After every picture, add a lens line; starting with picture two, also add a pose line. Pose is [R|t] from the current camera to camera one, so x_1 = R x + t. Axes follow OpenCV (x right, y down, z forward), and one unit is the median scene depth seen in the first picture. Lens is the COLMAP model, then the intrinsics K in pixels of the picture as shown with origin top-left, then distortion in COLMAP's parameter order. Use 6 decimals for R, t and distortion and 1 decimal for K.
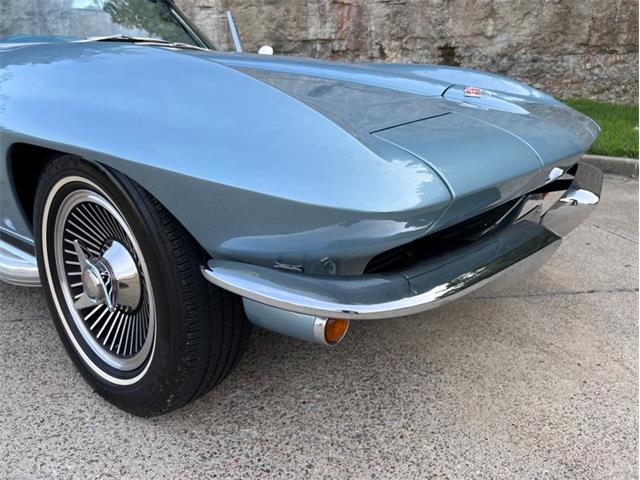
lens RADIAL K [[522.8, 0, 313.3], [0, 522.8, 231.6], [0, 0, 1]] dist [0.000733, 0.017360]
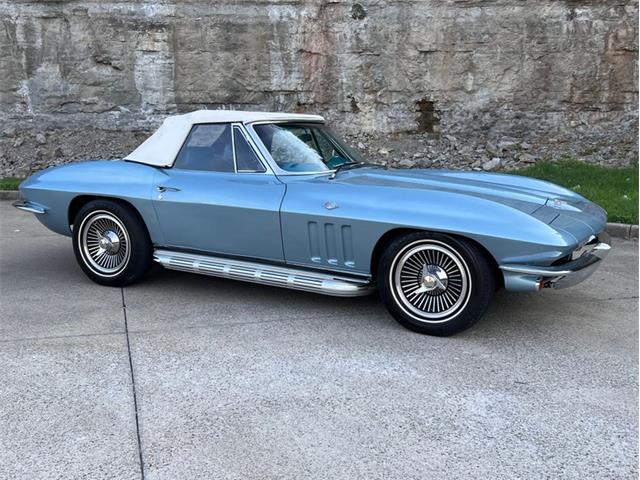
lens RADIAL K [[751.8, 0, 311.7], [0, 751.8, 228.6], [0, 0, 1]] dist [0.073437, 0.000000]
pose [[0.987440, -0.014429, 0.157335, -0.151364], [0.034408, 0.991559, -0.125009, 0.025745], [-0.154203, 0.128852, 0.979601, -0.233682]]
